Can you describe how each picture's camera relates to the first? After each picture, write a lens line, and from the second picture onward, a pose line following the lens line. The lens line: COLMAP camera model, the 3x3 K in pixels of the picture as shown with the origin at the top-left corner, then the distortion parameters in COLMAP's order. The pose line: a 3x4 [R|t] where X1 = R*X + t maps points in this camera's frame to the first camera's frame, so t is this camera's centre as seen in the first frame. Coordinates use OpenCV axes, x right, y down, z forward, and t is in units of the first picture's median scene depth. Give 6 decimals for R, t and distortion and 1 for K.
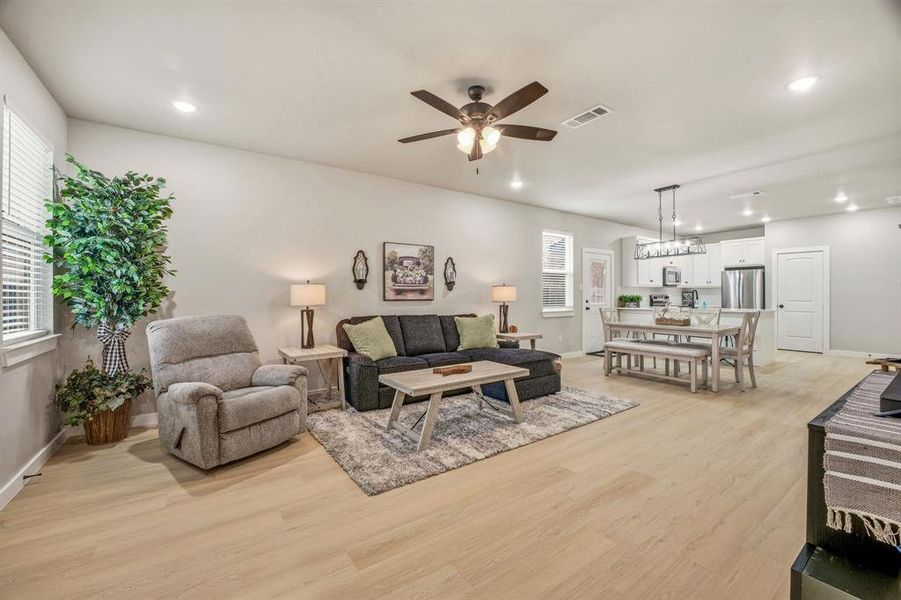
lens RADIAL K [[372.1, 0, 454.5], [0, 372.1, 295.4], [0, 0, 1]] dist [-0.023337, 0.001340]
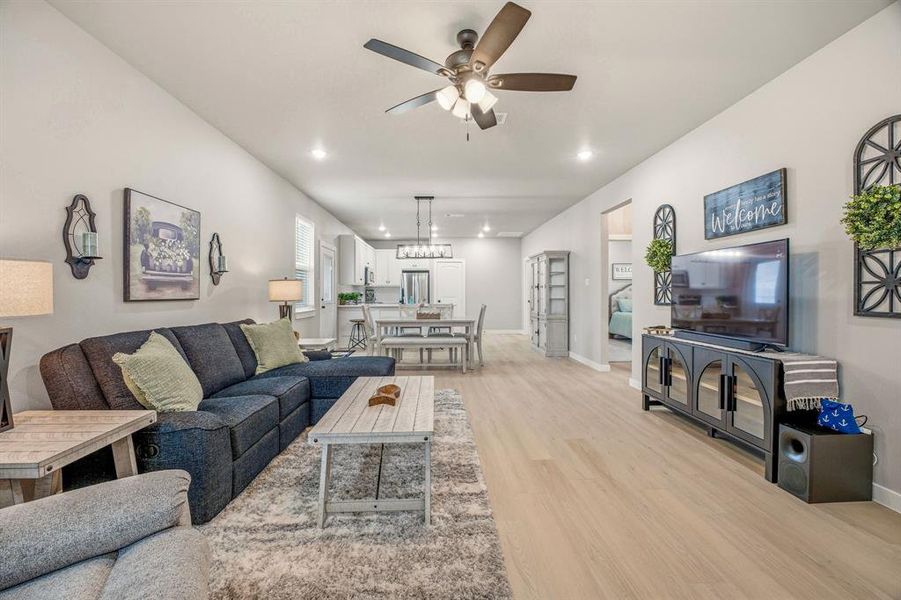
lens RADIAL K [[372.1, 0, 454.3], [0, 372.1, 293.3], [0, 0, 1]] dist [-0.023337, 0.001340]
pose [[0.538093, 0.000679, 0.842885, -0.343273], [0.000312, 0.999999, -0.001004, 0.002724], [-0.842886, 0.000803, 0.538092, 0.318832]]
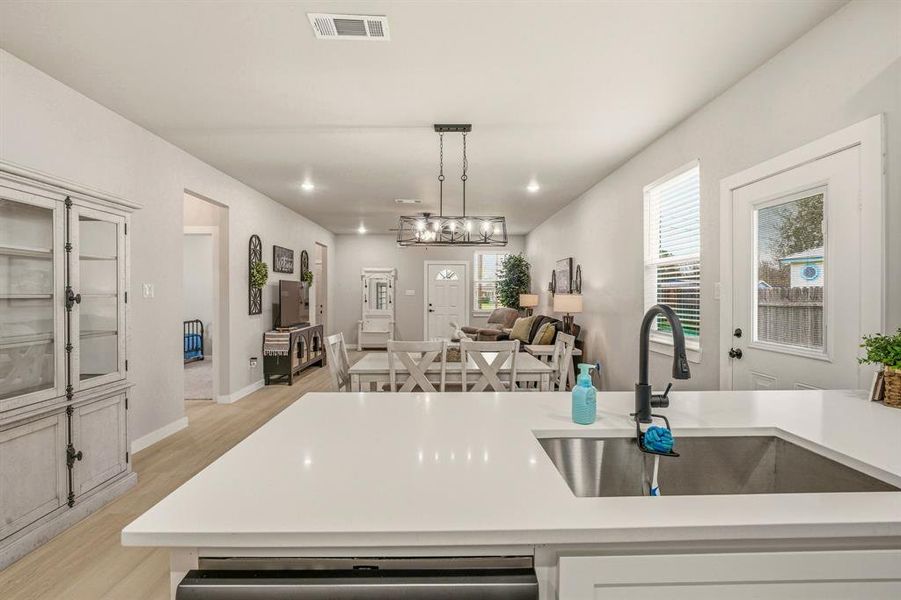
lens RADIAL K [[414.1, 0, 447.5], [0, 414.1, 297.7], [0, 0, 1]] dist [-0.014203, -0.000042]
pose [[-0.571434, 0.012173, -0.820558, 1.154986], [0.002217, 0.999909, 0.013290, -0.031074], [0.820645, 0.005775, -0.571409, 1.404495]]
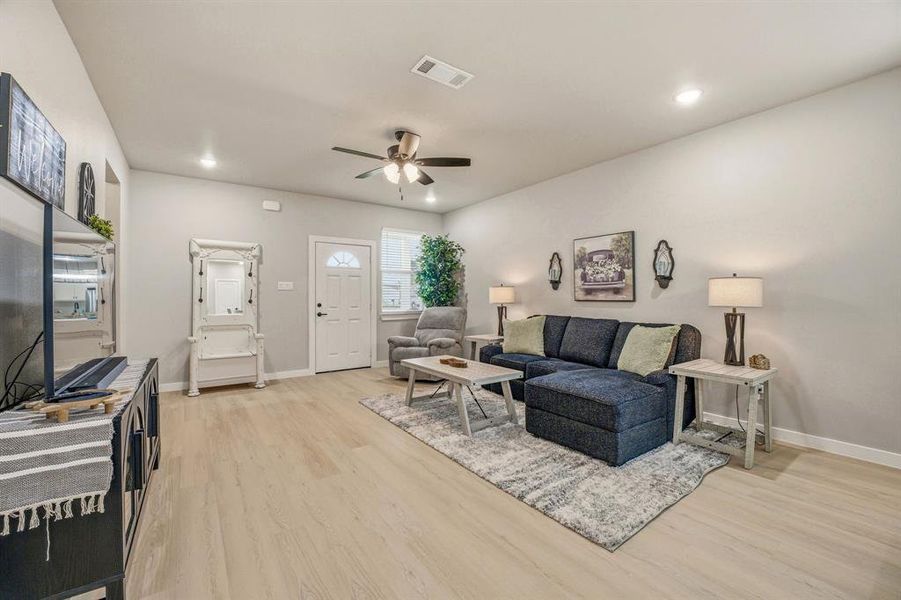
lens RADIAL K [[372.1, 0, 445.4], [0, 372.1, 296.9], [0, 0, 1]] dist [-0.023337, 0.001340]
pose [[-0.016715, 0.004627, -0.999850, 0.714330], [0.003310, 0.999984, 0.004572, -0.001530], [0.999855, -0.003234, -0.016730, 0.630008]]
